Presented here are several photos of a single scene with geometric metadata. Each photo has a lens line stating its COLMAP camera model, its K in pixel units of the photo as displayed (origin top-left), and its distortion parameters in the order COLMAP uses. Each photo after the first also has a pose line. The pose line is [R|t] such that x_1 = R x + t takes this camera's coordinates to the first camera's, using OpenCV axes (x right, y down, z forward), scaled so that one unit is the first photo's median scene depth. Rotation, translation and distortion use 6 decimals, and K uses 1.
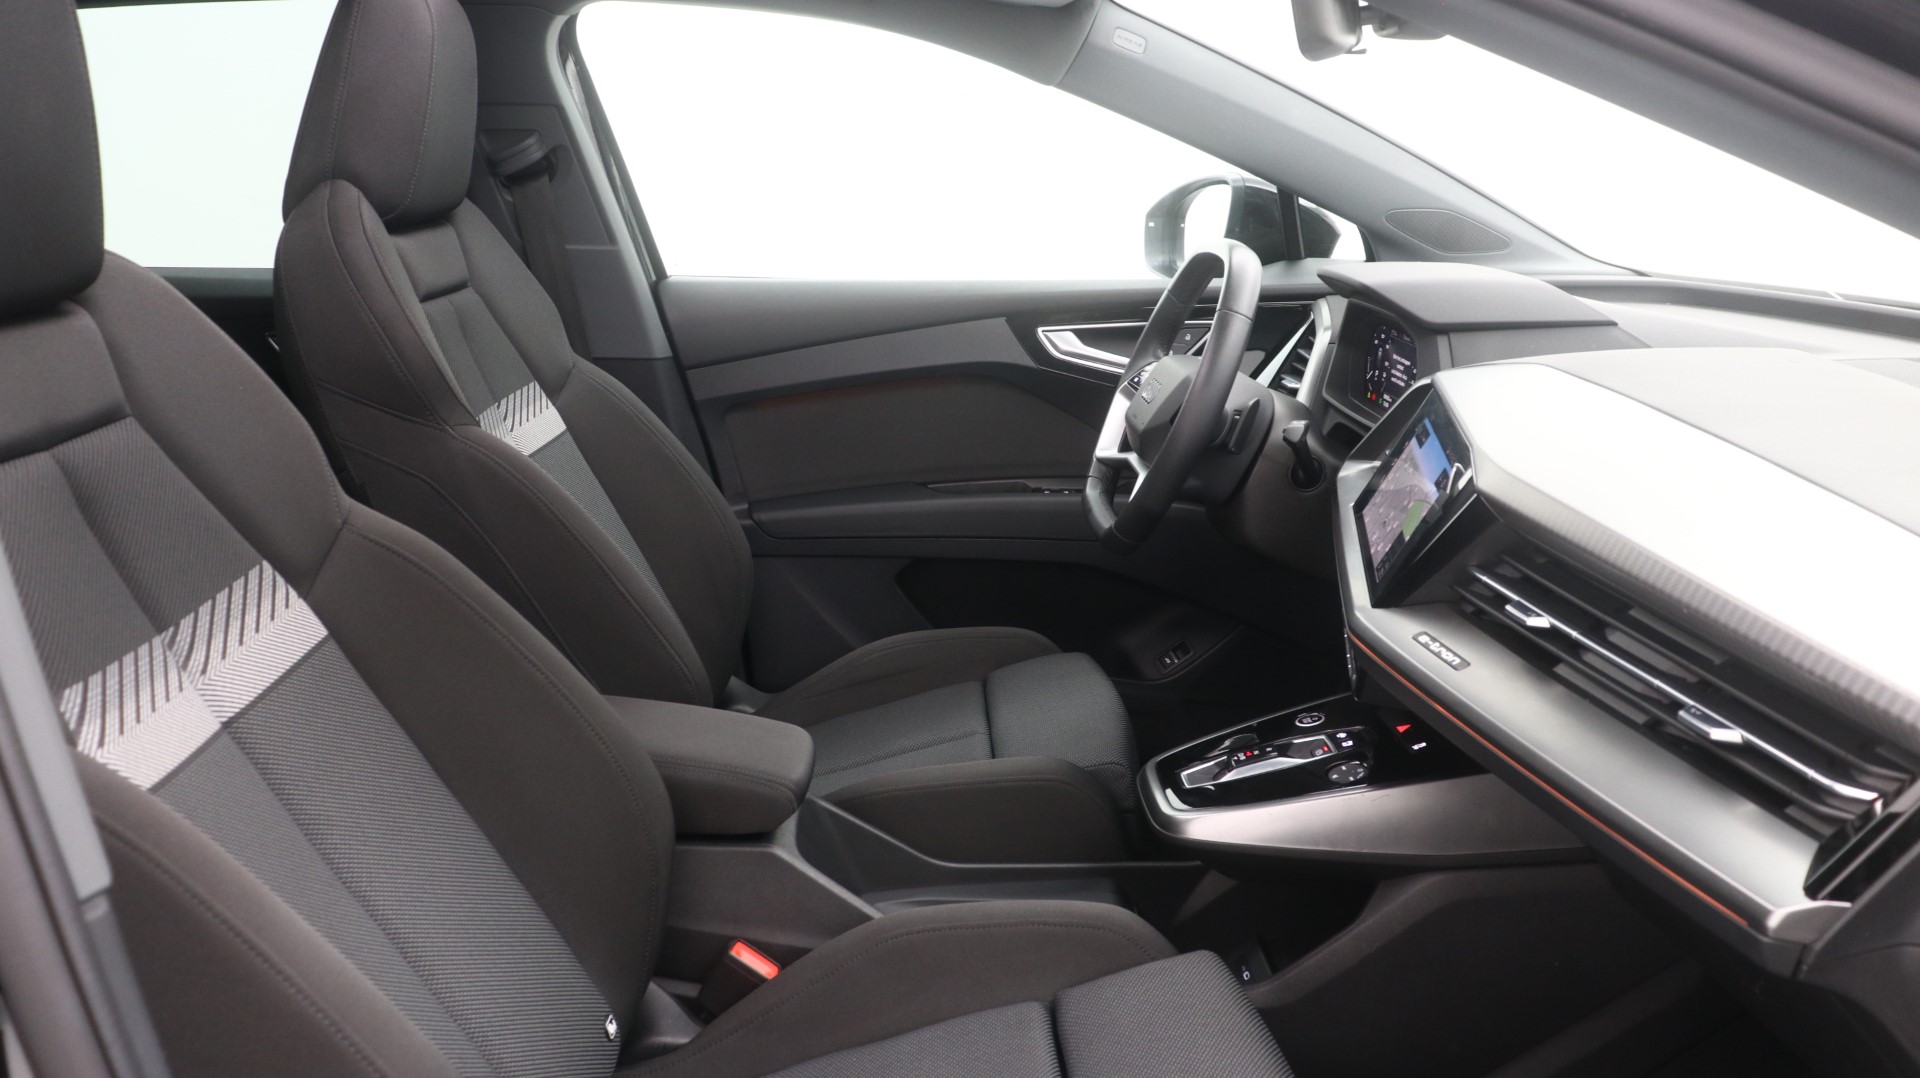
lens RADIAL K [[1531.8, 0, 954.3], [0, 1531.8, 548.3], [0, 0, 1]] dist [-0.021001, 0.017091]
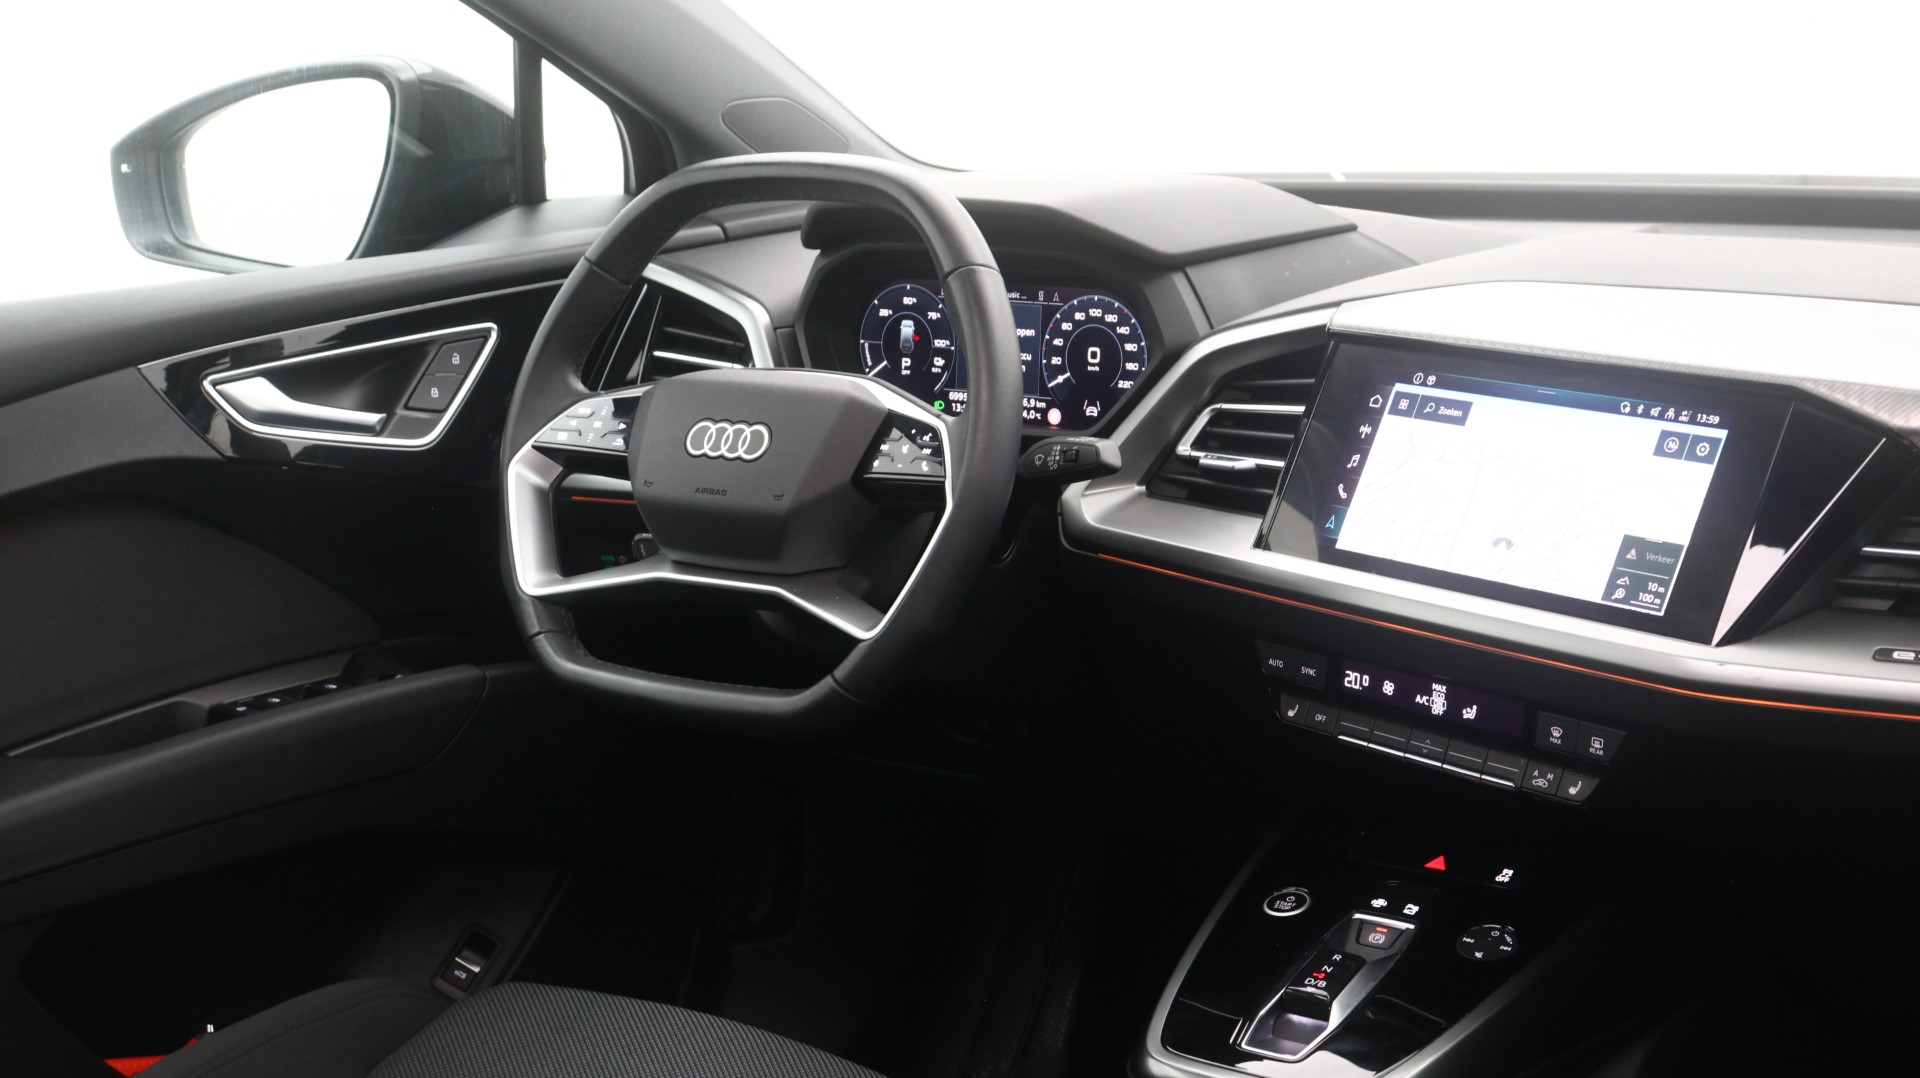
lens RADIAL K [[2579.5, 0, 979.8], [0, 2579.5, 550.0], [0, 0, 1]] dist [-0.004004, 0.000000]
pose [[0.603946, -0.174375, 0.777716, -0.440470], [0.229671, 0.972459, 0.039685, -0.066721], [-0.763217, 0.154651, 0.627362, 0.309759]]
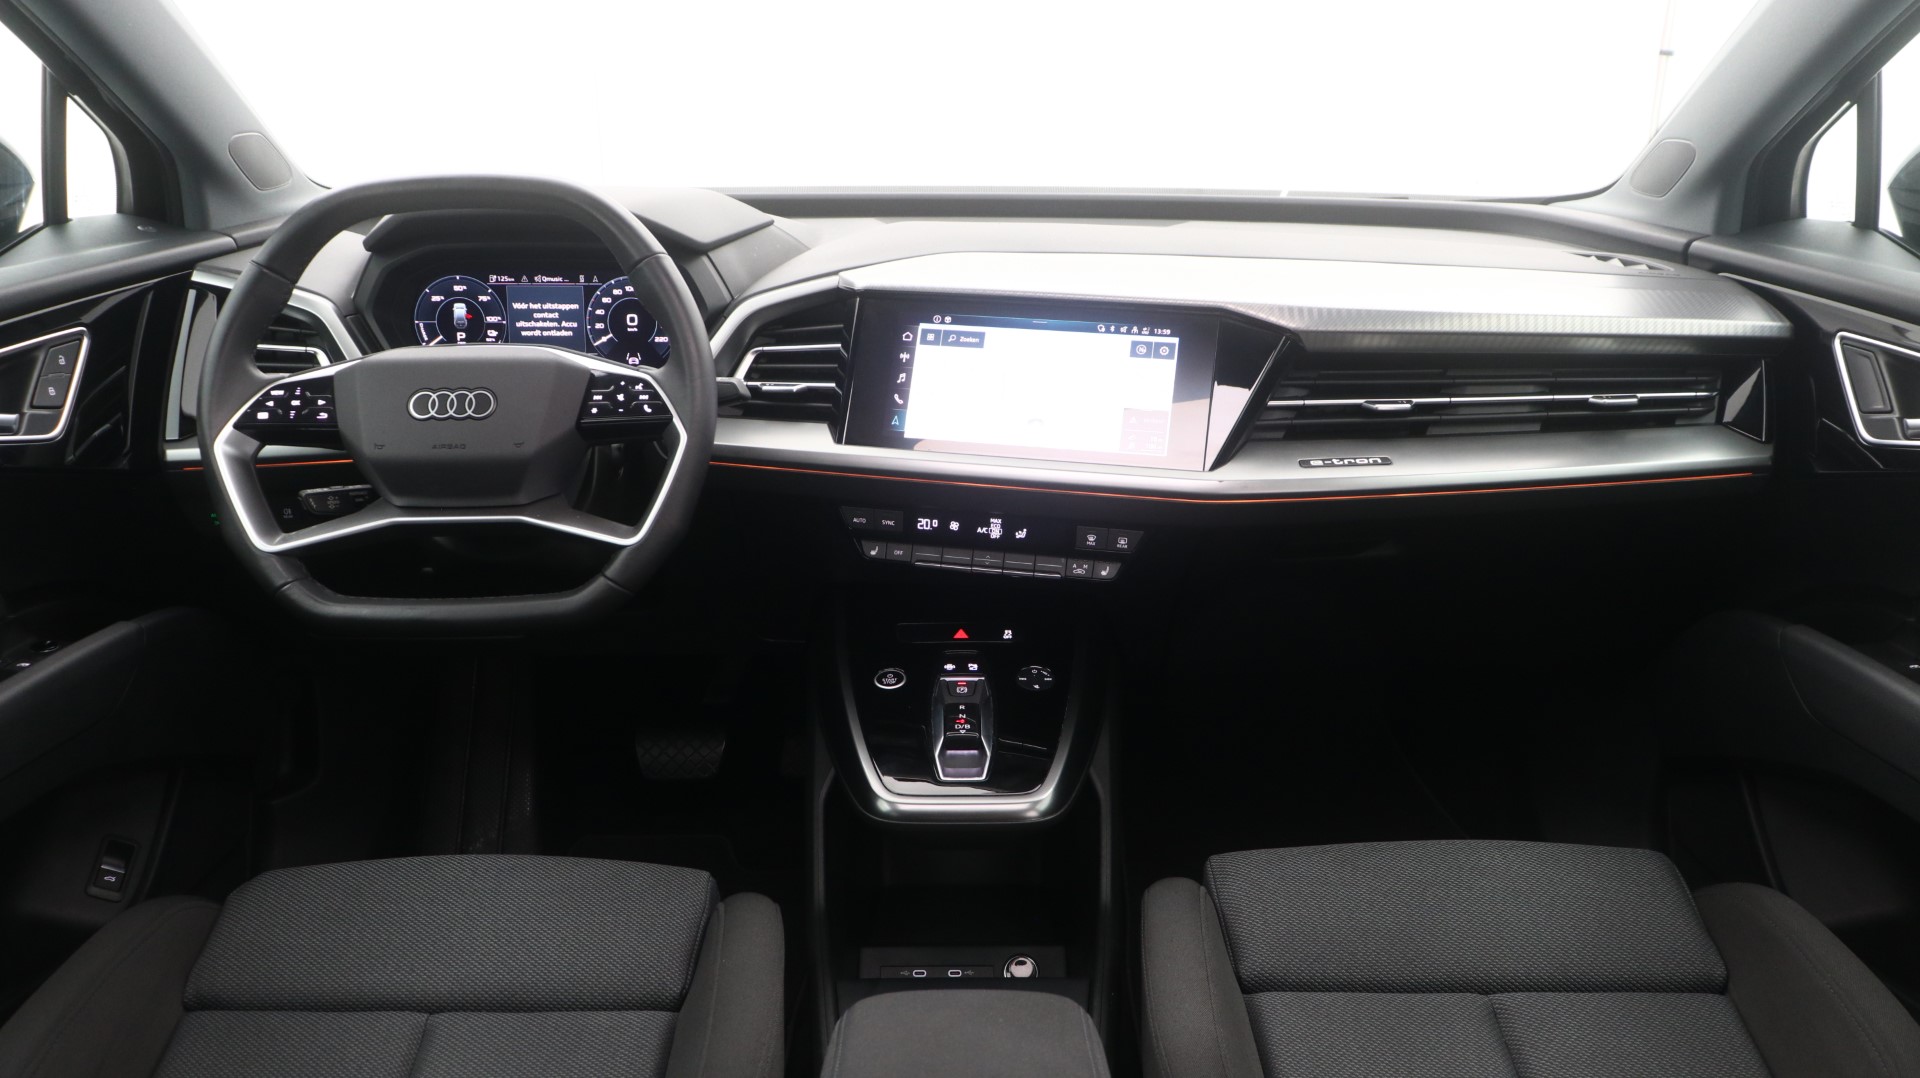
lens RADIAL K [[1531.8, 0, 961.5], [0, 1531.8, 531.3], [0, 0, 1]] dist [-0.021001, 0.017091]
pose [[0.012789, -0.276774, 0.960850, -0.438915], [0.259652, 0.928884, 0.264111, -0.141027], [-0.965617, 0.246109, 0.083745, 0.619461]]
